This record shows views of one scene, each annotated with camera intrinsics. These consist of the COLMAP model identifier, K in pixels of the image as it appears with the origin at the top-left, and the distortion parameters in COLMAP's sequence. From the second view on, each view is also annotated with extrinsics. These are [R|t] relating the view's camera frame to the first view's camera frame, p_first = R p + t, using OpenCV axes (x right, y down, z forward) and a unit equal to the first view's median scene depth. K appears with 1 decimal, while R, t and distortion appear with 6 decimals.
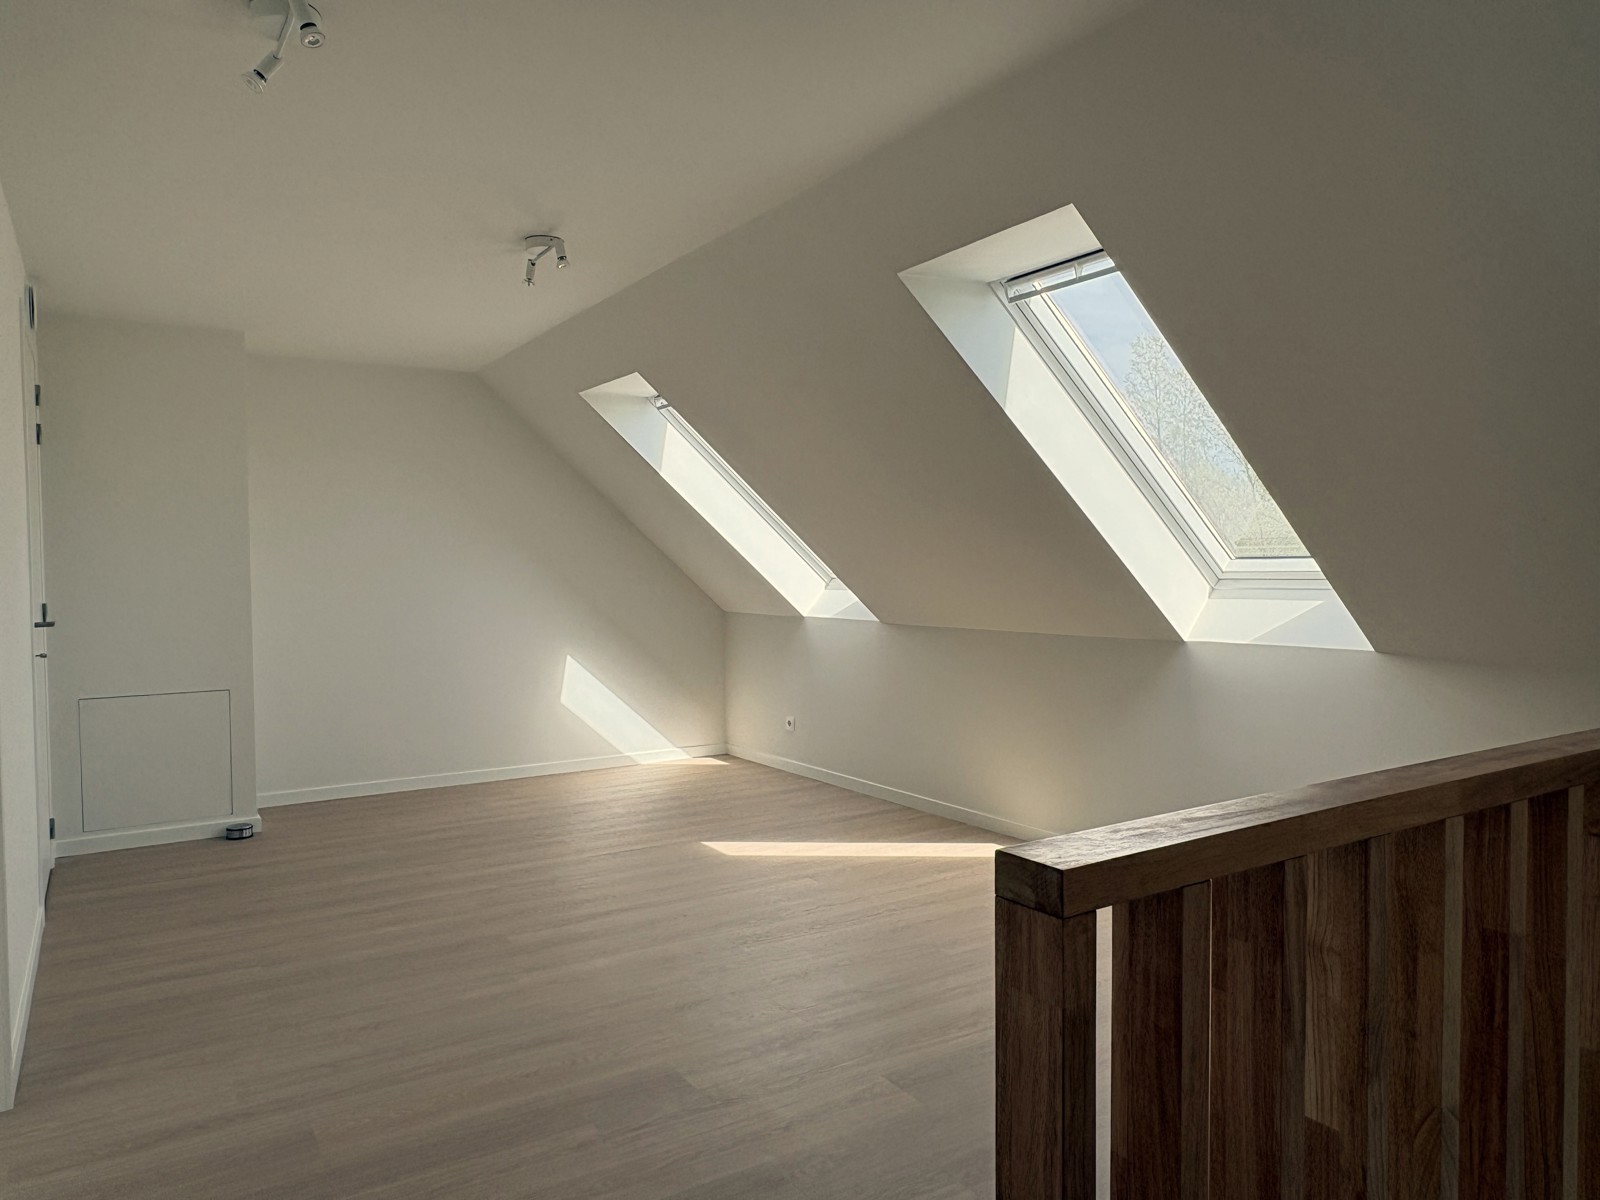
lens RADIAL K [[1084.6, 0, 794.1], [0, 1084.6, 604.3], [0, 0, 1]] dist [0.000637, -0.006650]
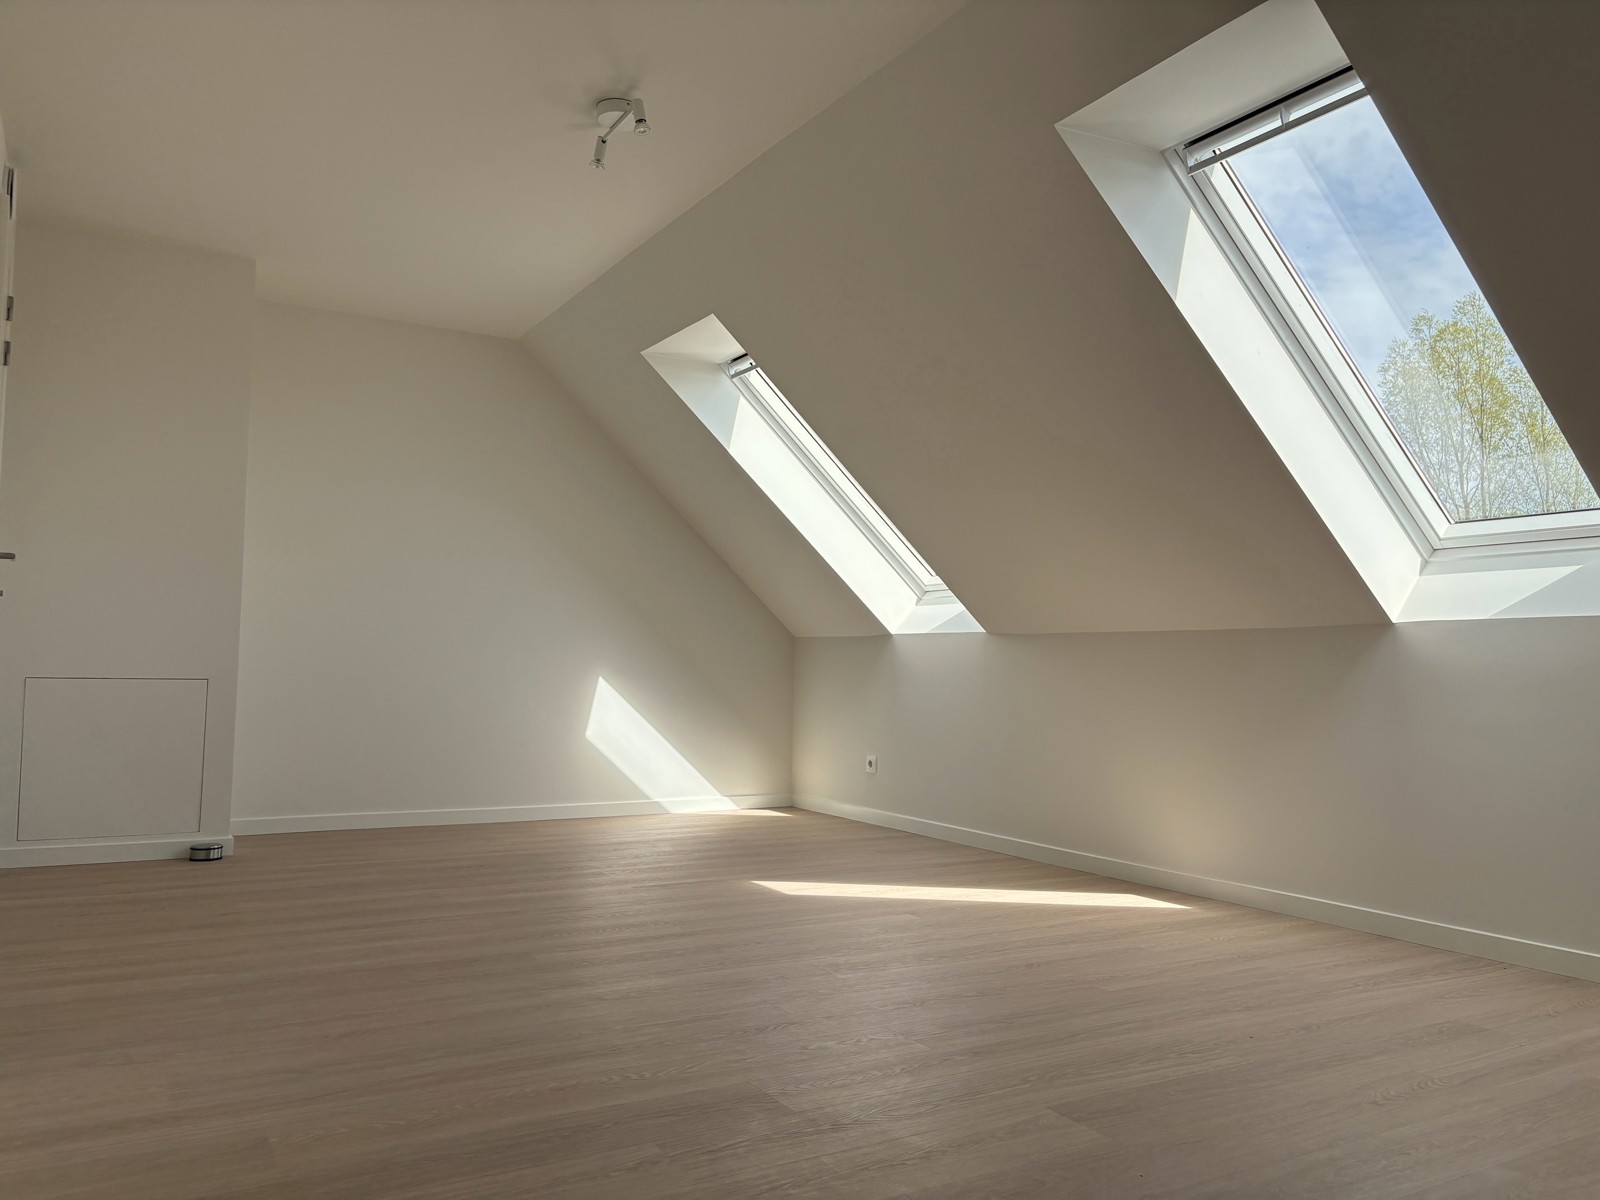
lens RADIAL K [[1203.3, 0, 811.6], [0, 1203.3, 604.5], [0, 0, 1]] dist [0.048593, -0.054624]
pose [[0.999153, 0.028633, -0.029539, -0.045163], [-0.031205, 0.995395, -0.090639, 0.128843], [0.026808, 0.091484, 0.995446, 0.112732]]
